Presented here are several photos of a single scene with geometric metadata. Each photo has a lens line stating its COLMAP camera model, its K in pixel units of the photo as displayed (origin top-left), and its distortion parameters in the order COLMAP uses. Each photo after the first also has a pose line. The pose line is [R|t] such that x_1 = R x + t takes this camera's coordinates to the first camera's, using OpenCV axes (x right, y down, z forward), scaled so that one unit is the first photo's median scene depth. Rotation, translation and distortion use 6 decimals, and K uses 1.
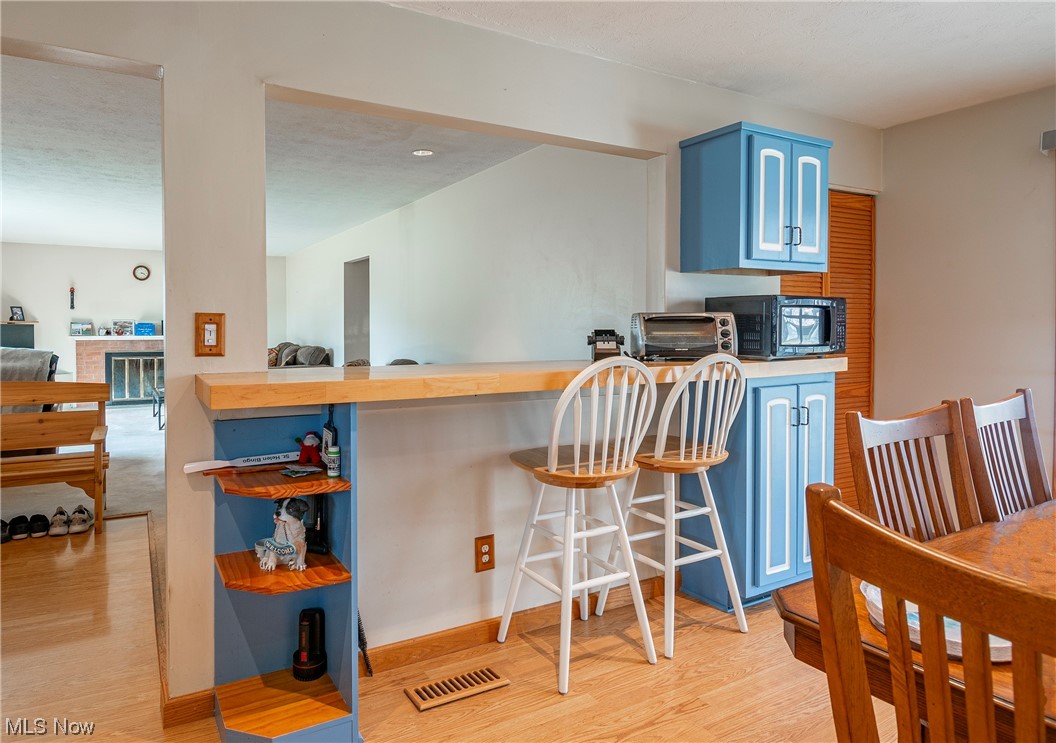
lens RADIAL K [[616.3, 0, 463.8], [0, 616.3, 333.9], [0, 0, 1]] dist [0.004731, 0.000265]
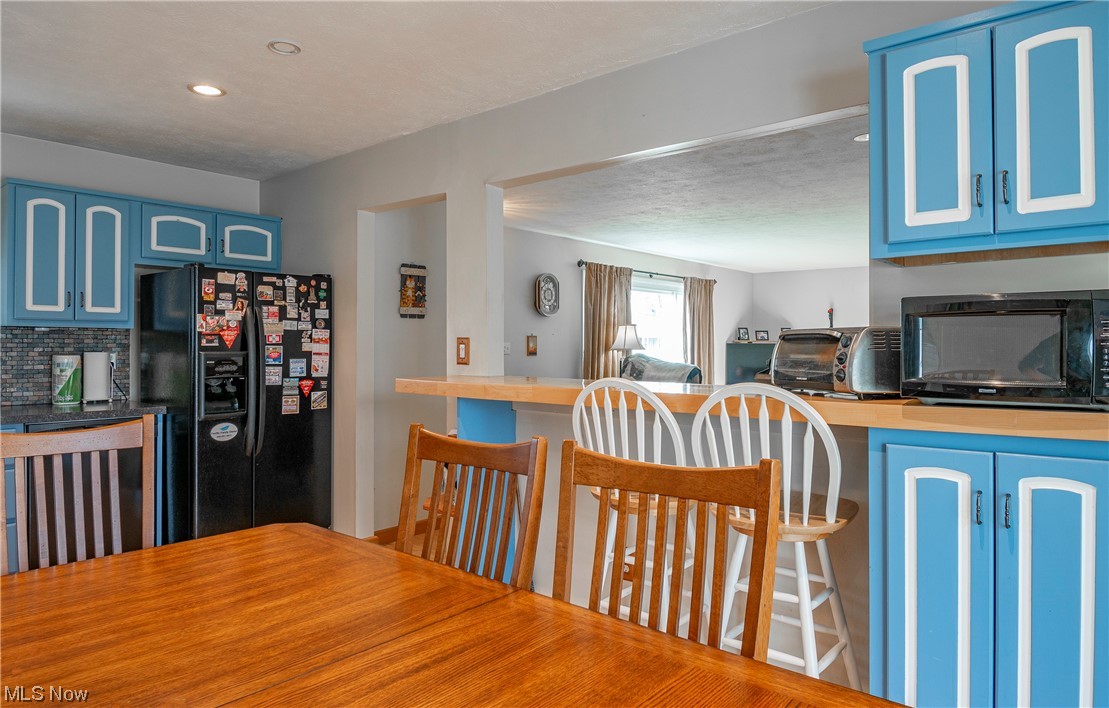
lens RADIAL K [[693.4, 0, 546.1], [0, 693.4, 347.3], [0, 0, 1]] dist [-0.006009, -0.000922]
pose [[0.377280, 0.004059, -0.926091, 1.019258], [-0.012383, 0.999923, -0.000662, -0.007750], [0.926017, 0.011717, 0.377301, 0.399422]]
